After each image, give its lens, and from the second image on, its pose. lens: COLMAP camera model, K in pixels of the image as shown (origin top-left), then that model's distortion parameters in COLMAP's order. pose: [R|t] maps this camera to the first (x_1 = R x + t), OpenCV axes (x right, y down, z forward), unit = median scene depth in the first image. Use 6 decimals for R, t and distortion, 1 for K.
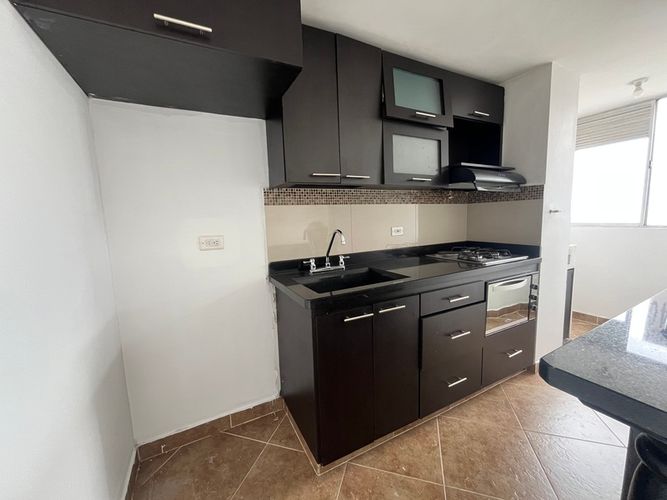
lens RADIAL K [[268.6, 0, 333.5], [0, 268.6, 250.0], [0, 0, 1]] dist [-0.001754, 0.000178]
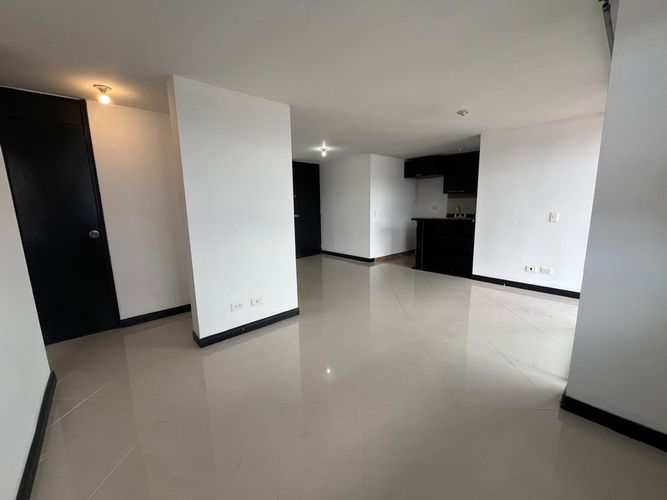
lens RADIAL K [[268.6, 0, 333.5], [0, 268.6, 250.0], [0, 0, 1]] dist [-0.001754, 0.000178]
pose [[0.243598, 0.190733, -0.950937, 2.913474], [-0.106884, 0.979780, 0.169138, 0.074958], [0.963969, 0.060439, 0.259059, -1.401283]]
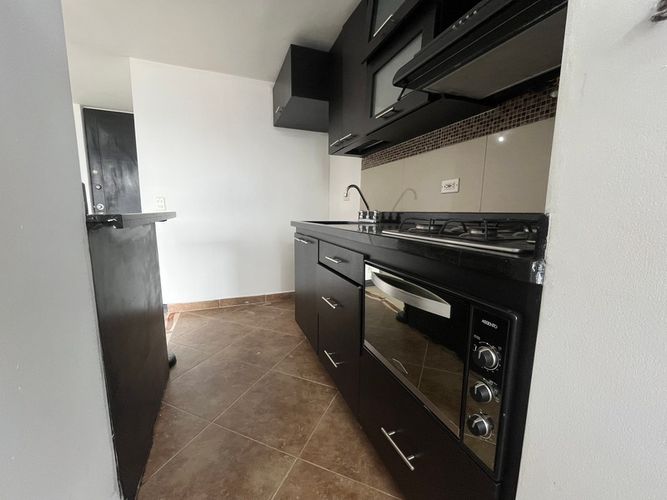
lens RADIAL K [[268.6, 0, 333.5], [0, 268.6, 250.0], [0, 0, 1]] dist [-0.001754, 0.000178]
pose [[-0.096775, 0.178538, -0.979162, 1.161176], [-0.124096, 0.973939, 0.189851, -0.007758], [0.987540, 0.139883, -0.072097, 0.958844]]
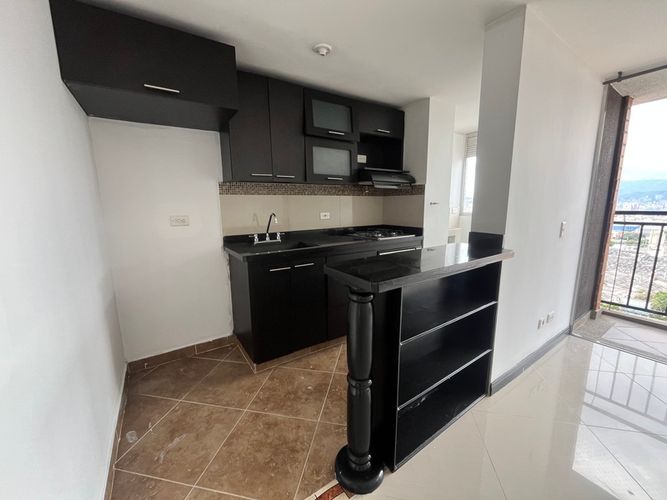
lens RADIAL K [[268.6, 0, 333.5], [0, 268.6, 250.0], [0, 0, 1]] dist [-0.001754, 0.000178]
pose [[0.994869, 0.004165, 0.101090, 0.177370], [-0.008692, 0.998977, 0.044383, 0.048625], [-0.100802, -0.045034, 0.993887, -0.416945]]
